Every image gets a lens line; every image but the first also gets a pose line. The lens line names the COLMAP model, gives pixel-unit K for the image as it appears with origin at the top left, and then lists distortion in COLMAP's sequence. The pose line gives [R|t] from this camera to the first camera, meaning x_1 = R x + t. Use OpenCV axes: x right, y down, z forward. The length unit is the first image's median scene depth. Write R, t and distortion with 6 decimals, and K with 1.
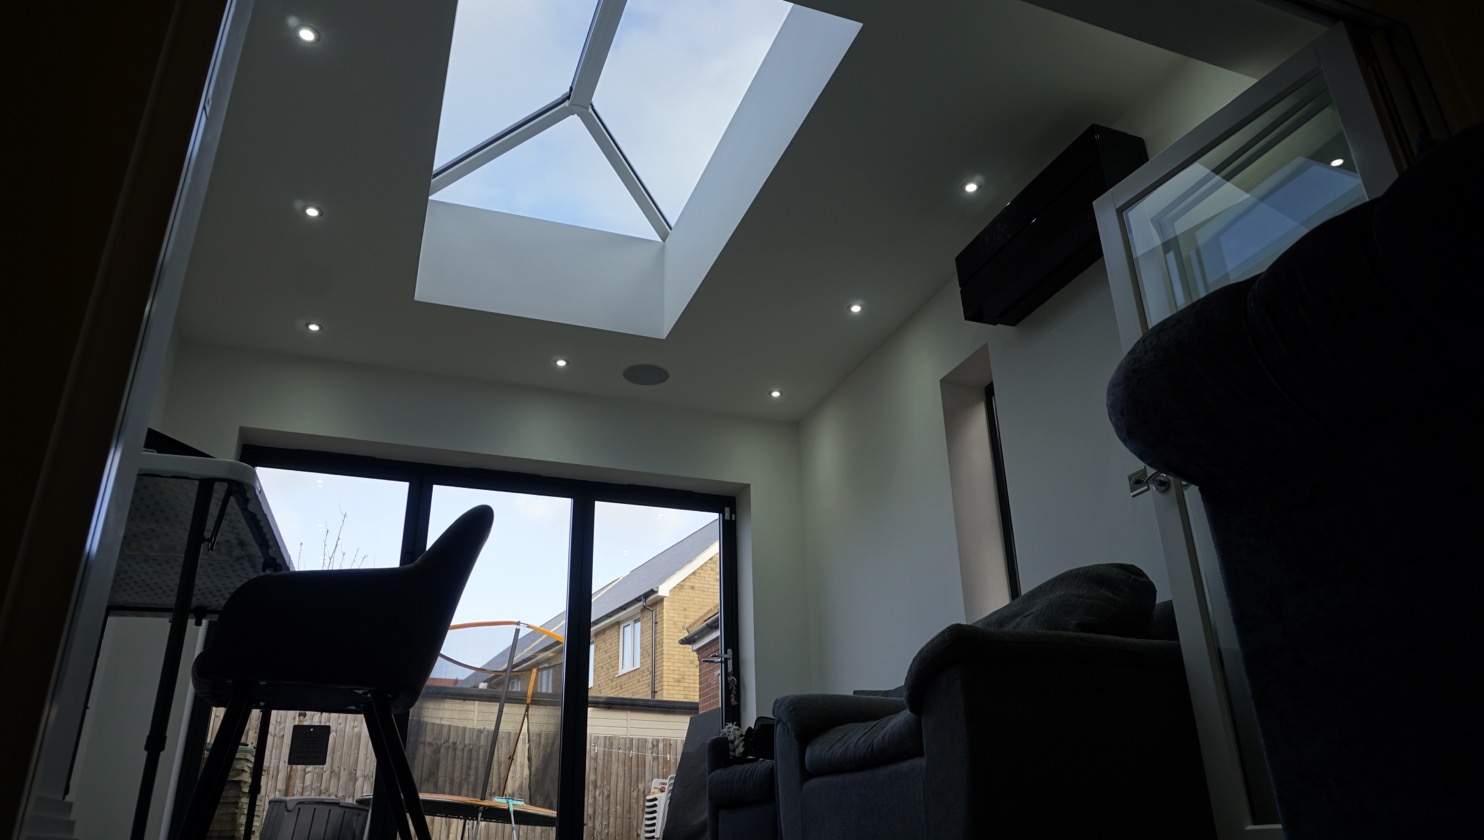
lens RADIAL K [[993.2, 0, 742.0], [0, 993.2, 420.0], [0, 0, 1]] dist [-0.065821, 0.045075]
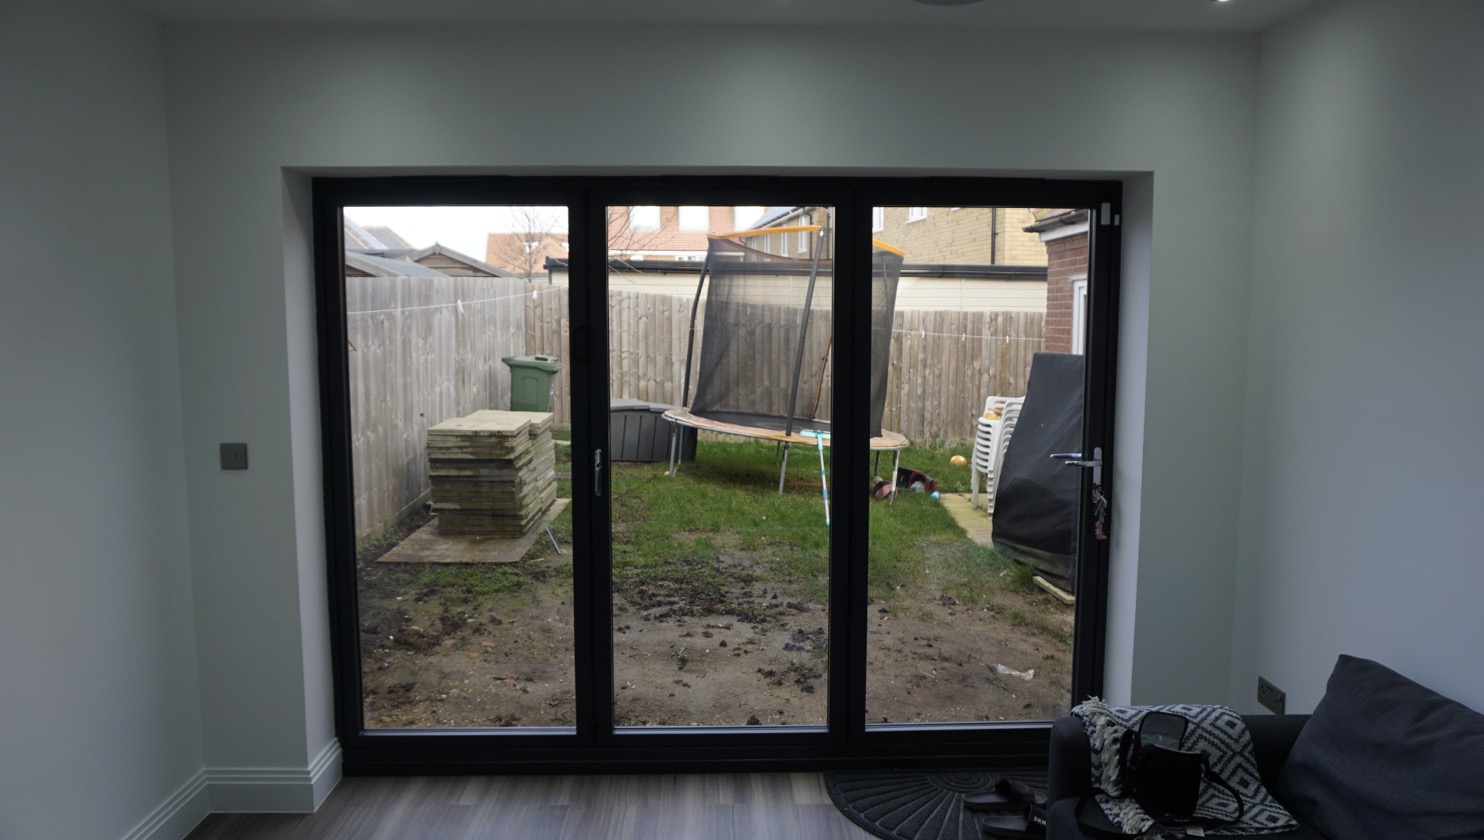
lens RADIAL K [[995.6, 0, 738.9], [0, 995.6, 419.5], [0, 0, 1]] dist [-0.052924, 0.037599]
pose [[0.943588, 0.055790, -0.326388, -0.013696], [0.114904, 0.869283, 0.480774, -0.062212], [0.310546, -0.491156, 0.813835, 0.257030]]
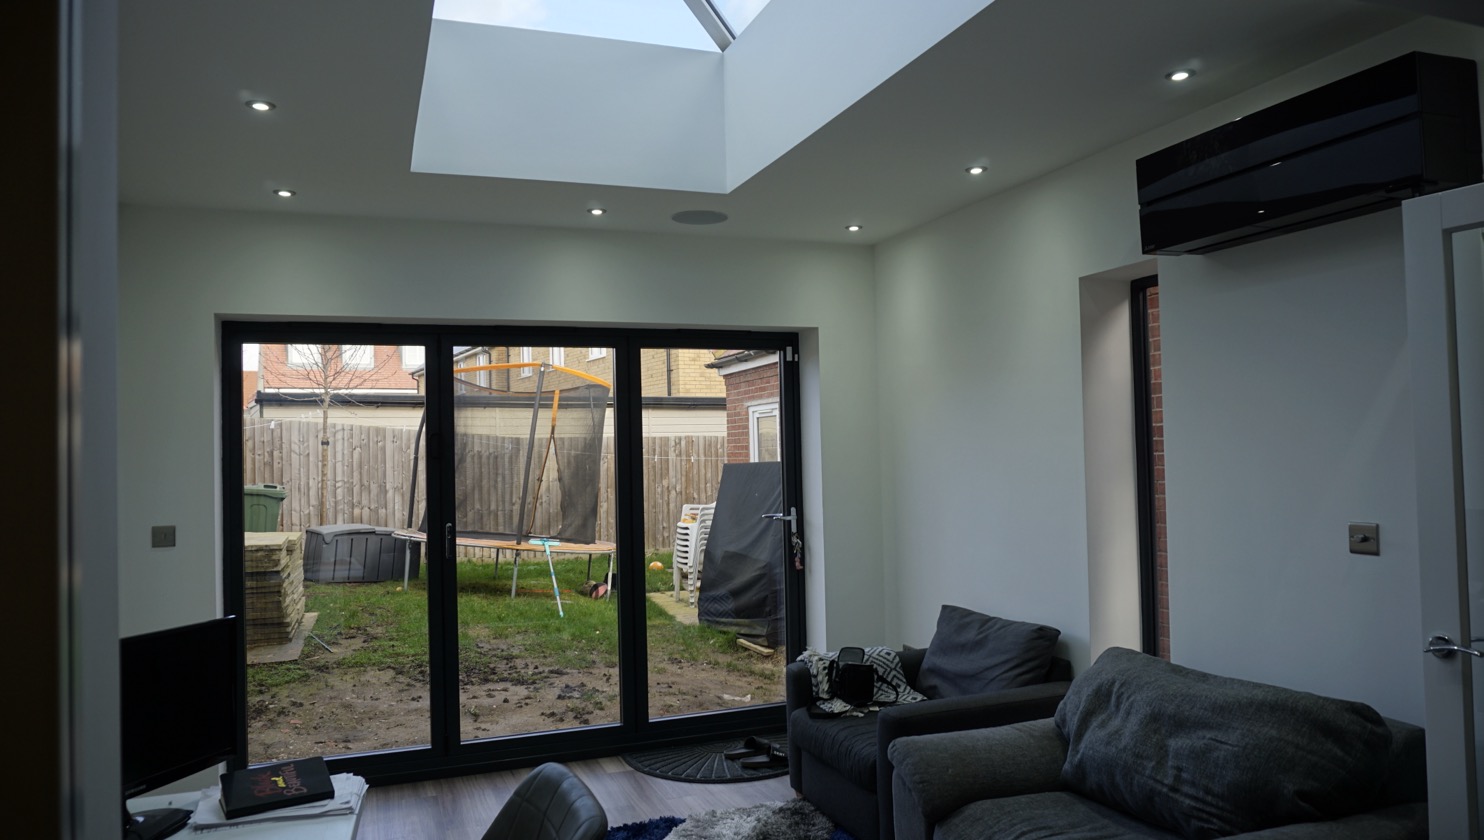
lens RADIAL K [[995.6, 0, 738.9], [0, 995.6, 419.5], [0, 0, 1]] dist [-0.052924, 0.037599]
pose [[0.999995, -0.002948, -0.001322, -0.036147], [0.003229, 0.926156, 0.377127, -0.113499], [0.000112, -0.377129, 0.926161, 0.102176]]
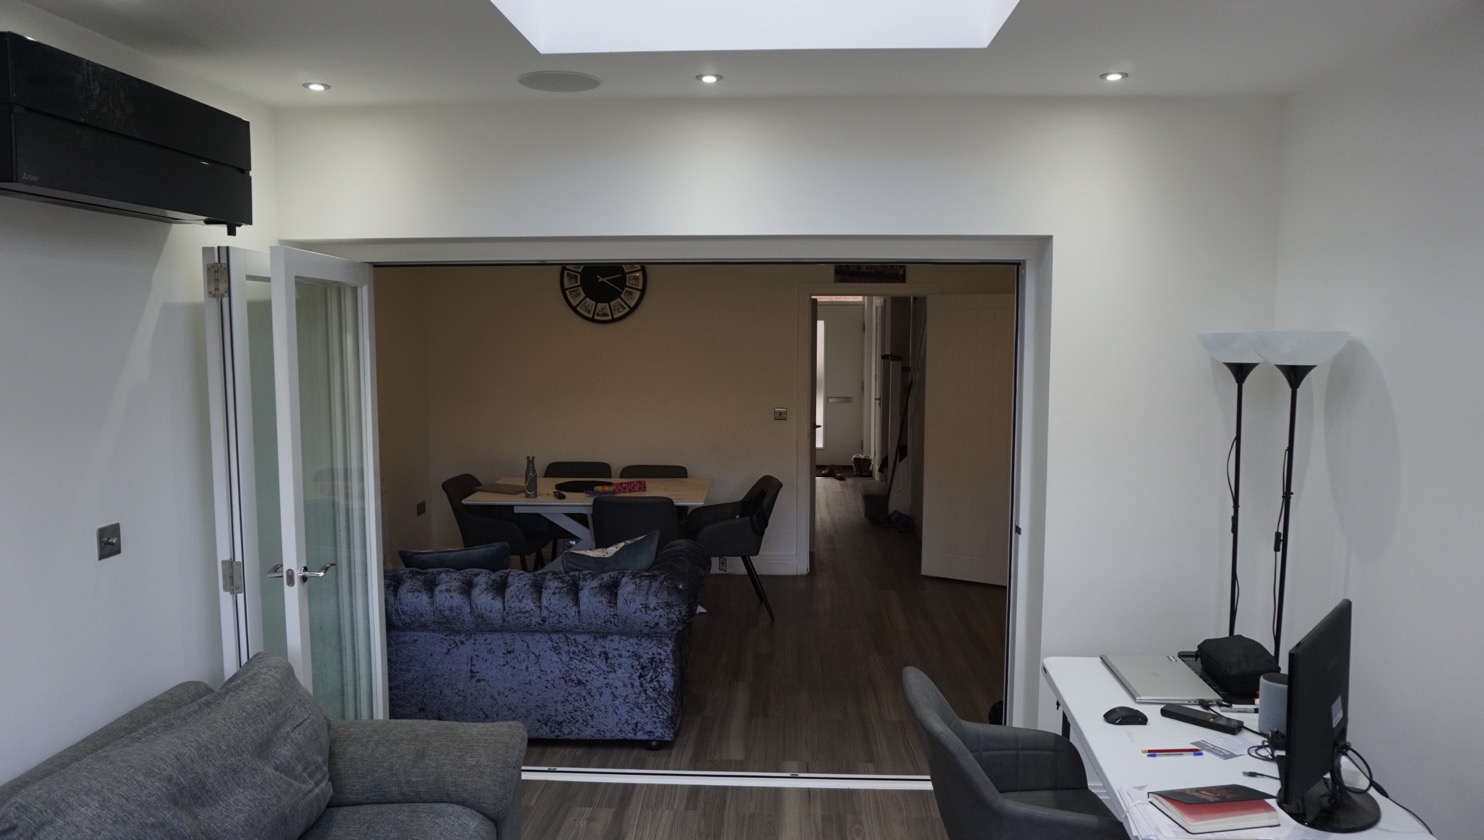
lens RADIAL K [[993.2, 0, 742.0], [0, 993.2, 420.0], [0, 0, 1]] dist [-0.065821, 0.045075]
pose [[-0.916639, -0.014154, 0.399465, -0.129132], [-0.142411, 0.945358, -0.293289, 0.043690], [-0.373486, -0.325728, -0.868567, 0.522954]]
